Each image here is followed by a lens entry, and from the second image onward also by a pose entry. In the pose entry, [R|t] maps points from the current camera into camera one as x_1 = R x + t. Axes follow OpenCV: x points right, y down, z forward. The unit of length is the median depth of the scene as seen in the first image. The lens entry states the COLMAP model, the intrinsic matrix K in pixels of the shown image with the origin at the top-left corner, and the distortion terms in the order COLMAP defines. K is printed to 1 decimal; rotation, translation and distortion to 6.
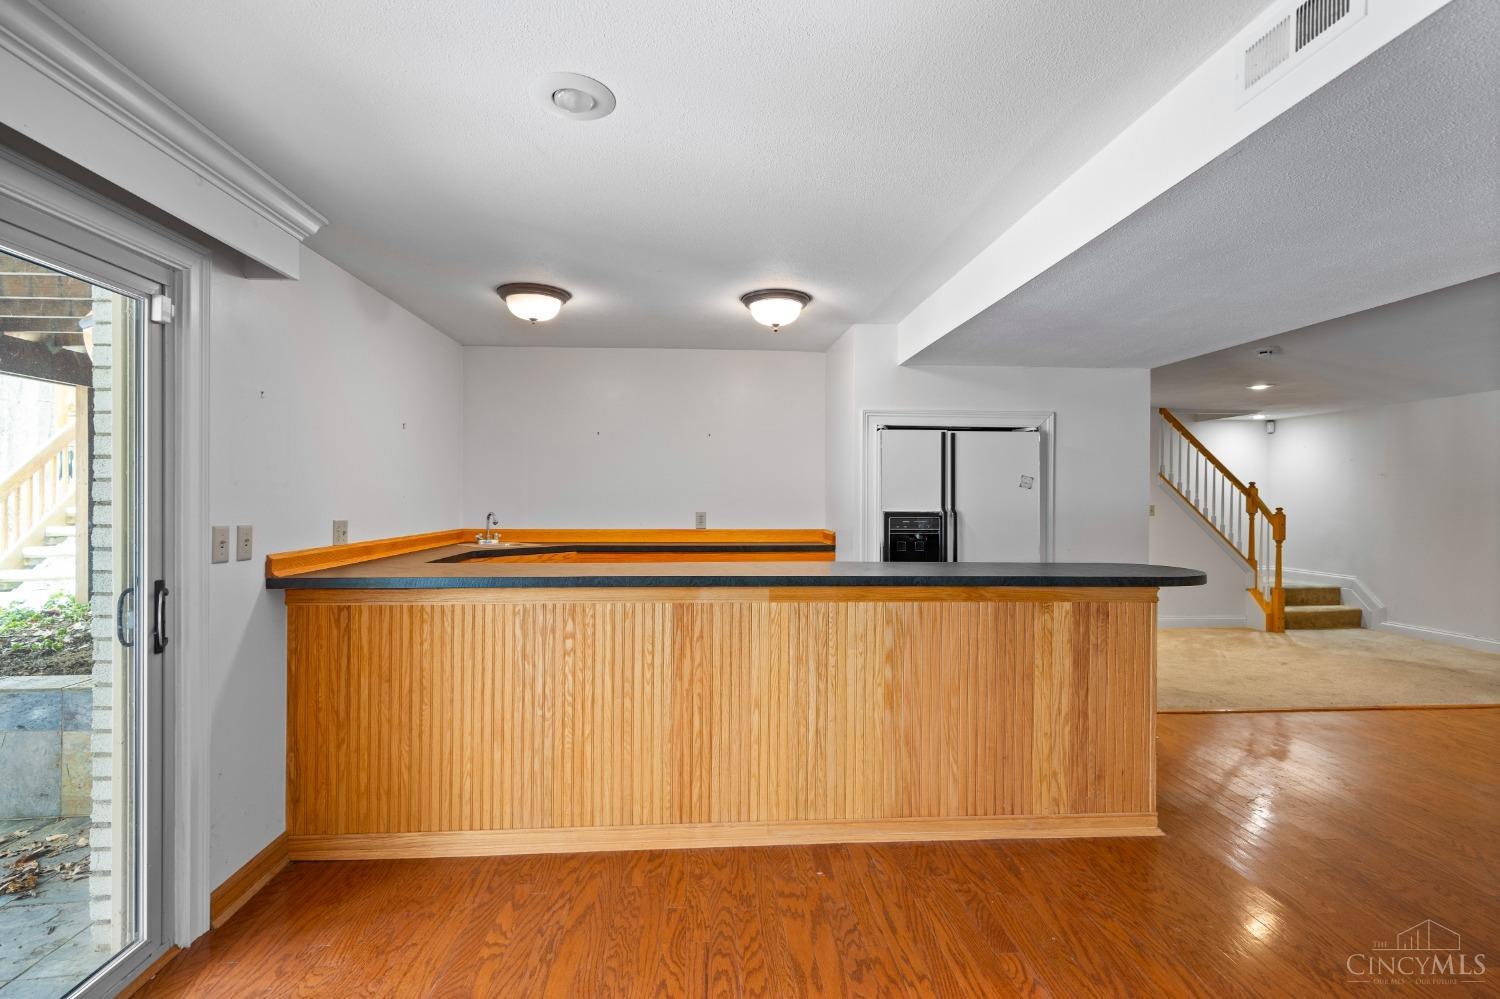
lens RADIAL K [[677.4, 0, 748.4], [0, 677.4, 497.0], [0, 0, 1]] dist [0.003633, -0.000713]
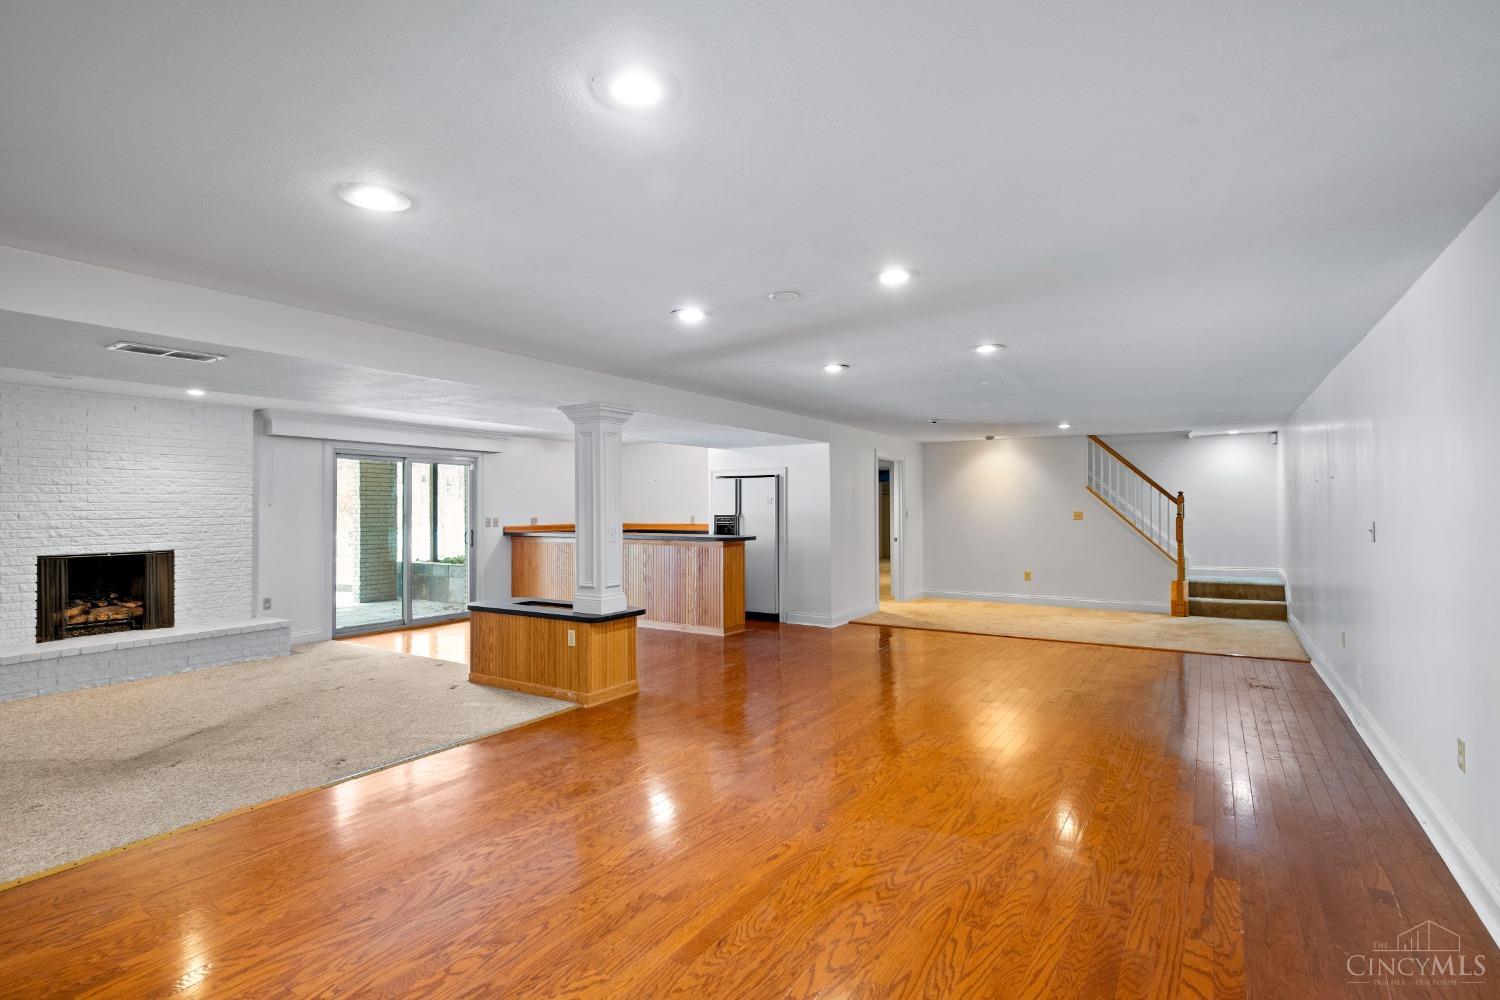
lens RADIAL K [[677.4, 0, 750.6], [0, 677.4, 504.3], [0, 0, 1]] dist [0.003633, -0.000713]
pose [[0.820285, -0.011242, -0.571844, 1.606466], [0.008626, 0.999936, -0.007284, 0.003690], [0.571890, 0.001043, 0.820330, -0.803958]]
